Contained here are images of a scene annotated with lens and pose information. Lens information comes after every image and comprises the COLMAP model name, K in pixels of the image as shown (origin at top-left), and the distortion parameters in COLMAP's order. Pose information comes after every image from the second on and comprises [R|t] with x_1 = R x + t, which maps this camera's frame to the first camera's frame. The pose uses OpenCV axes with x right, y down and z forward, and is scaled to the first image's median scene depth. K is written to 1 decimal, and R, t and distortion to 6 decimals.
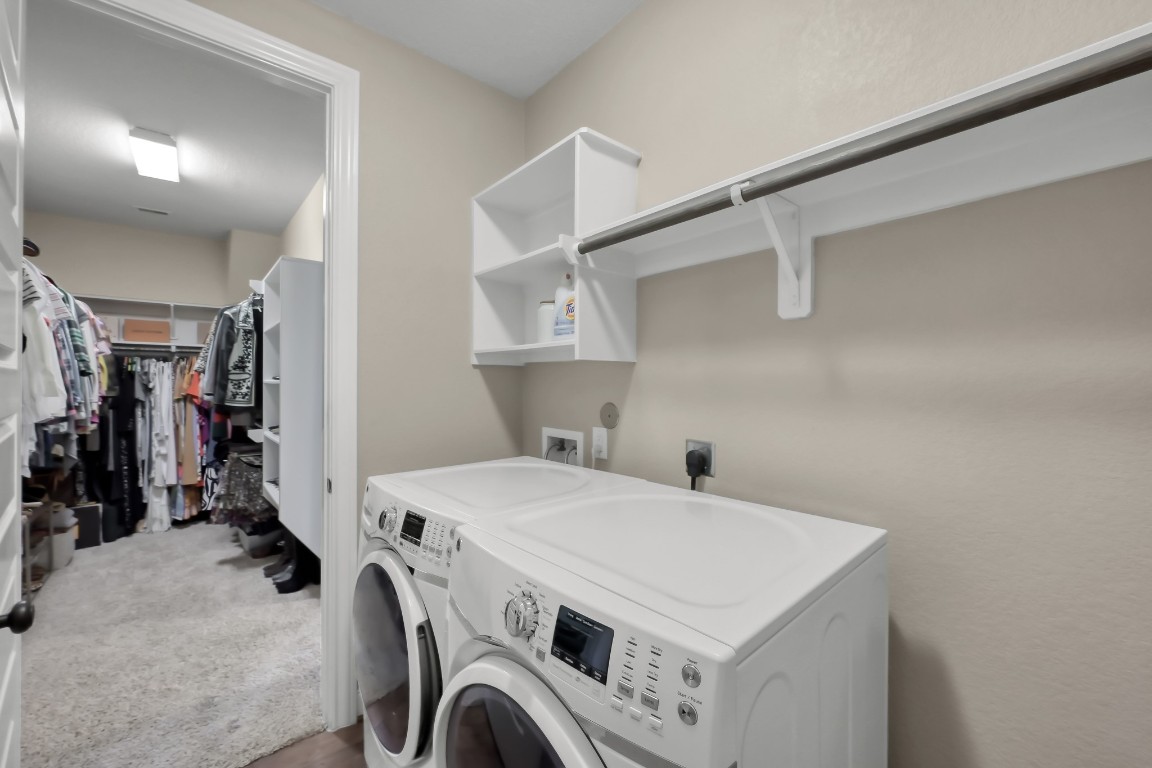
lens RADIAL K [[456.3, 0, 579.0], [0, 456.3, 383.2], [0, 0, 1]] dist [-0.001804, -0.000009]
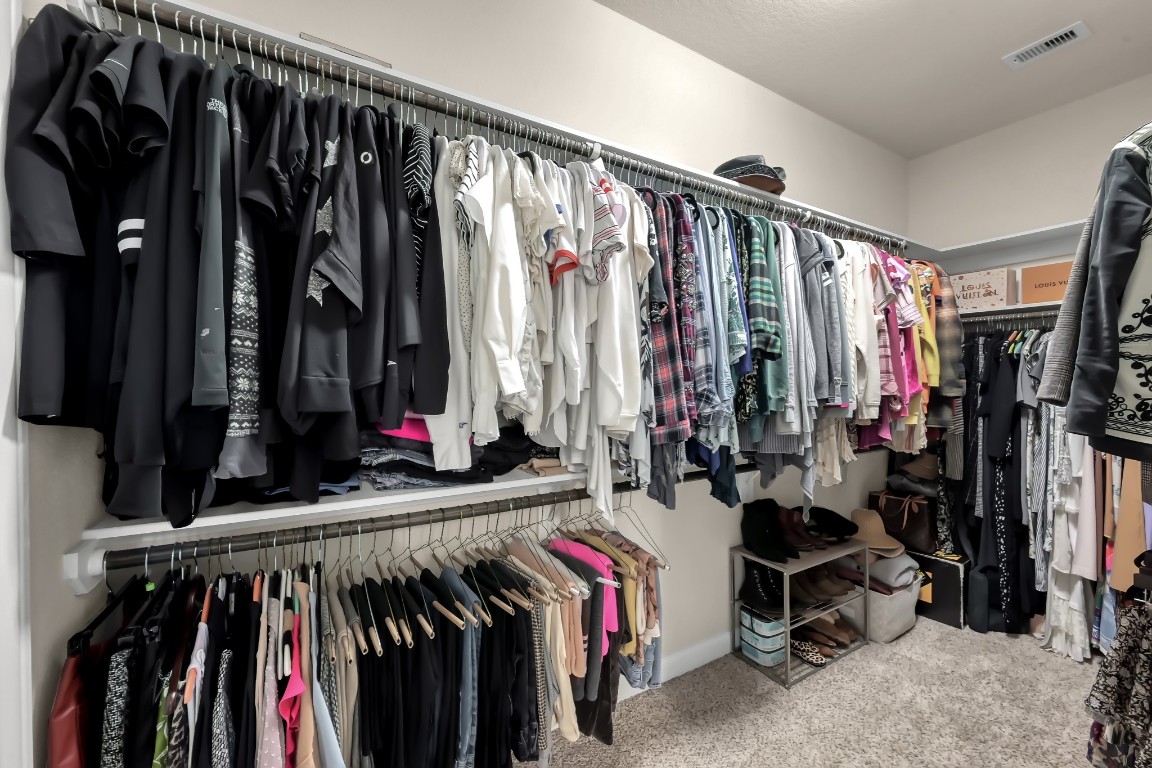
lens RADIAL K [[447.3, 0, 582.6], [0, 447.3, 385.8], [0, 0, 1]] dist [-0.000674, 0.000019]
pose [[-0.180896, 0.011996, -0.983429, -0.322514], [0.000554, 0.999927, 0.012095, 0.006181], [0.983502, 0.001643, -0.180889, 0.556727]]
